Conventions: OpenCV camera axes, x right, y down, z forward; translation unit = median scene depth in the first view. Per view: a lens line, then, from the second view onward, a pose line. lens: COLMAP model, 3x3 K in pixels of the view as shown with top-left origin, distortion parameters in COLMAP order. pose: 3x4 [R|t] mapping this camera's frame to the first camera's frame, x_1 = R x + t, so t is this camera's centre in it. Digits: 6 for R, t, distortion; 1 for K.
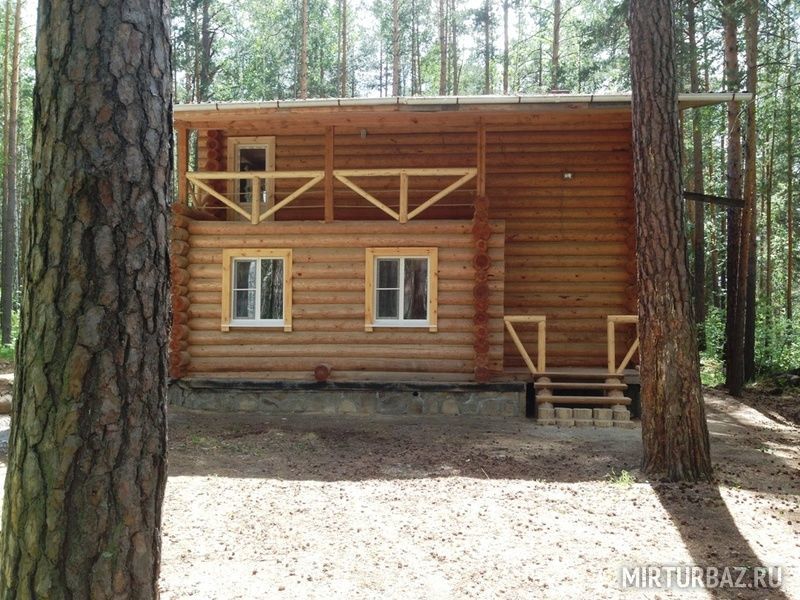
lens RADIAL K [[726.6, 0, 400.0], [0, 726.6, 300.0], [0, 0, 1]] dist [0.081329, -0.120558]
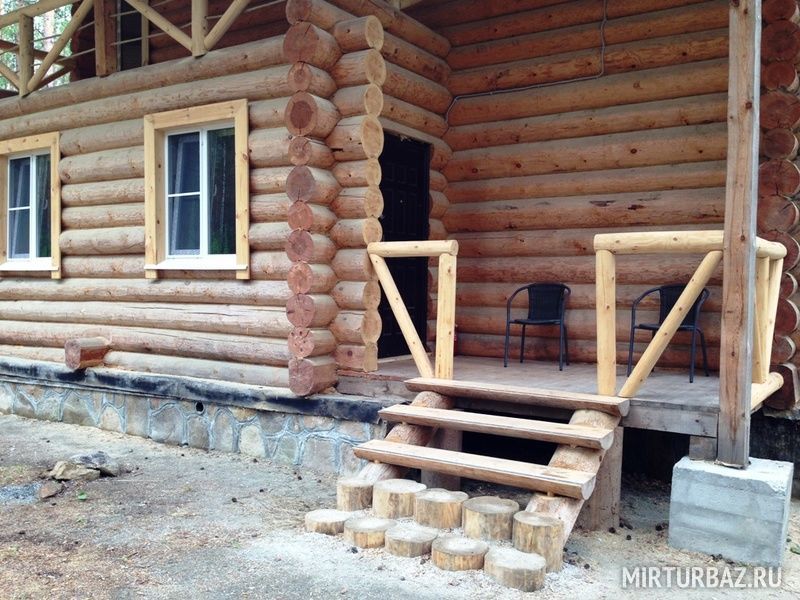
lens RADIAL K [[726.6, 0, 400.0], [0, 726.6, 300.0], [0, 0, 1]] dist [0.081329, -0.120558]
pose [[0.897690, 0.016697, -0.440312, 0.346705], [0.014523, 0.997618, 0.067440, 0.026388], [0.440389, -0.066935, 0.895309, 0.613385]]
